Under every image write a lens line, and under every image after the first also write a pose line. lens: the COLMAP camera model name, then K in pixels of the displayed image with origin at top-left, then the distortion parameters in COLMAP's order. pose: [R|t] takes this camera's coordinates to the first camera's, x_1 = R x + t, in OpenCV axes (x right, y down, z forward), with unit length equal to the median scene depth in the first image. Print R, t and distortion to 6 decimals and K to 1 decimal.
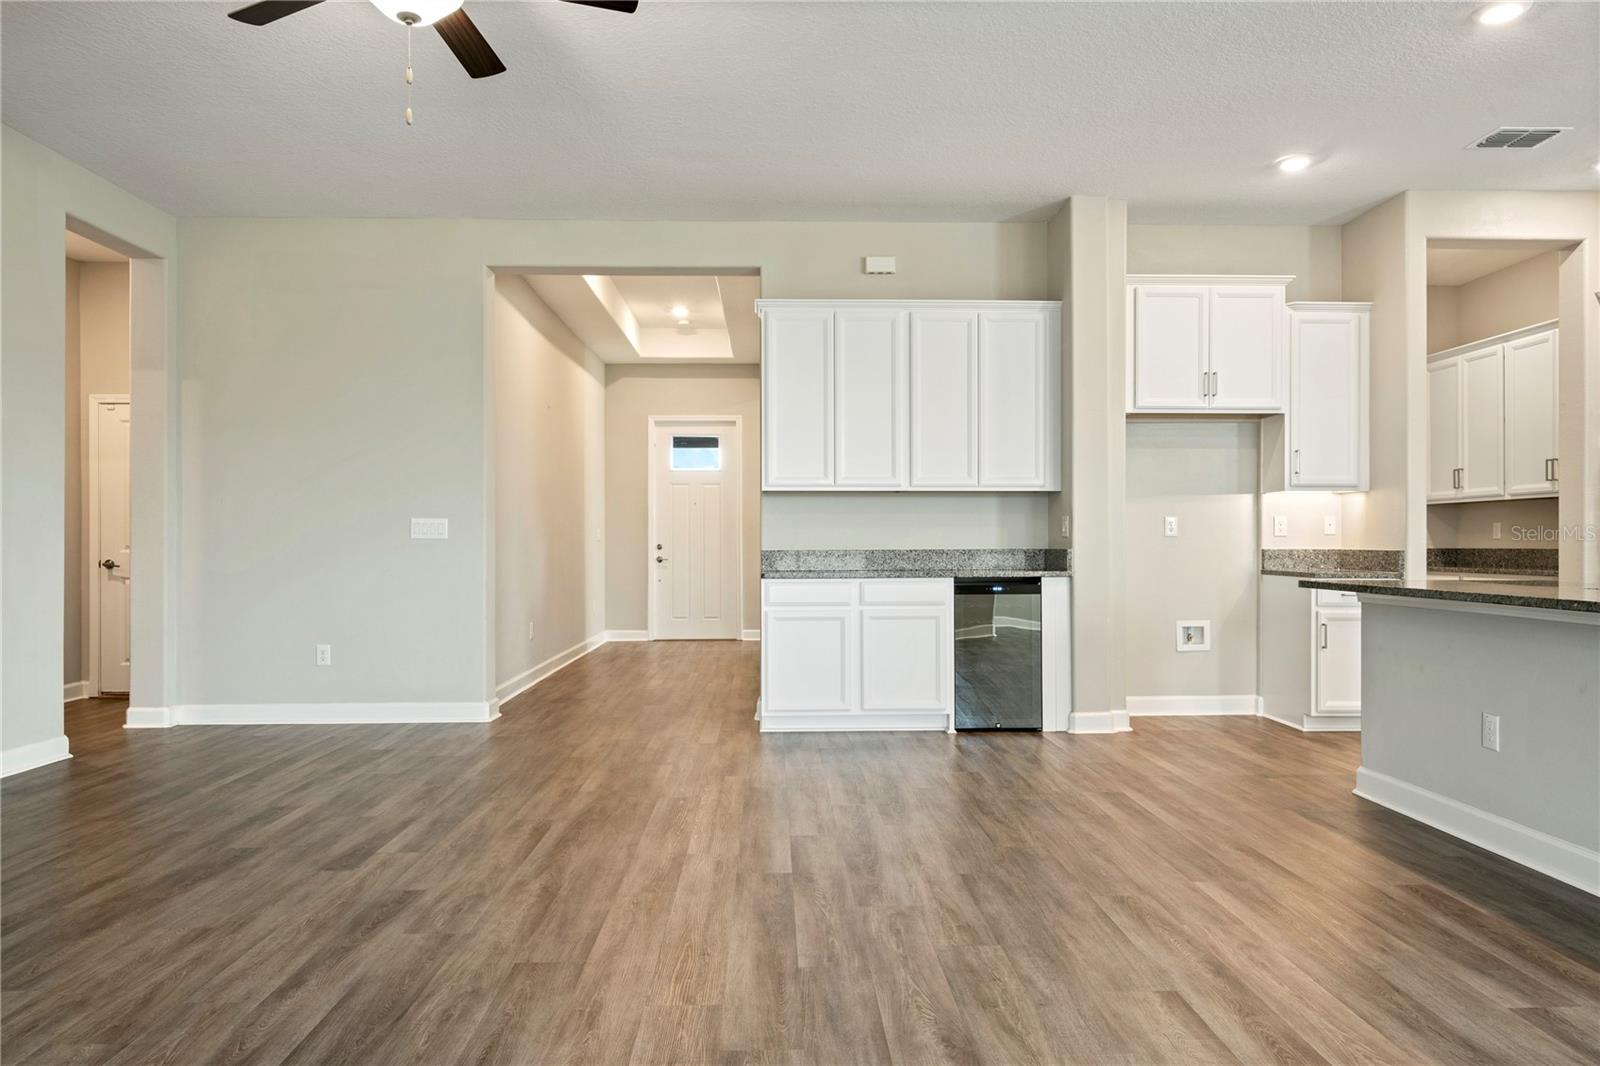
lens RADIAL K [[1078.0, 0, 800.0], [0, 1078.0, 533.0], [0, 0, 1]] dist [0.005890, 0.003770]
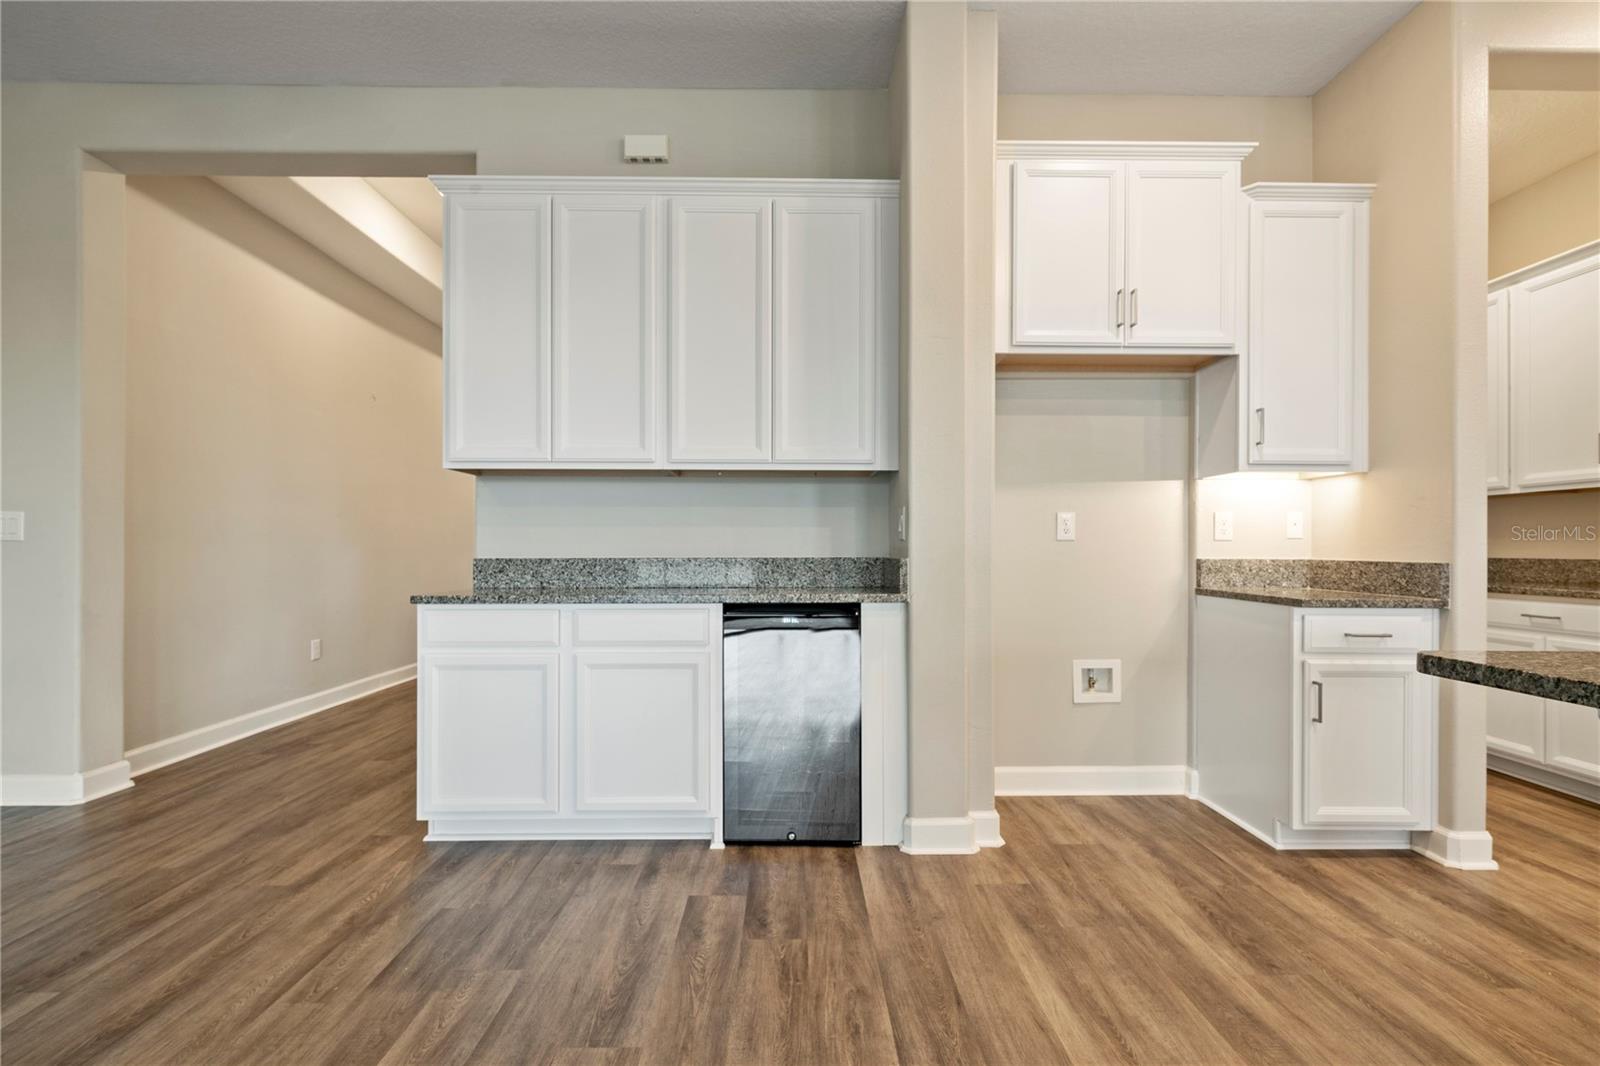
lens RADIAL K [[697.1, 0, 795.0], [0, 697.1, 537.5], [0, 0, 1]] dist [-0.017039, -0.000132]
pose [[0.999444, 0.003998, -0.033114, 0.192130], [-0.004145, 0.999982, -0.004366, 0.004470], [0.033096, 0.004500, 0.999442, 0.570256]]
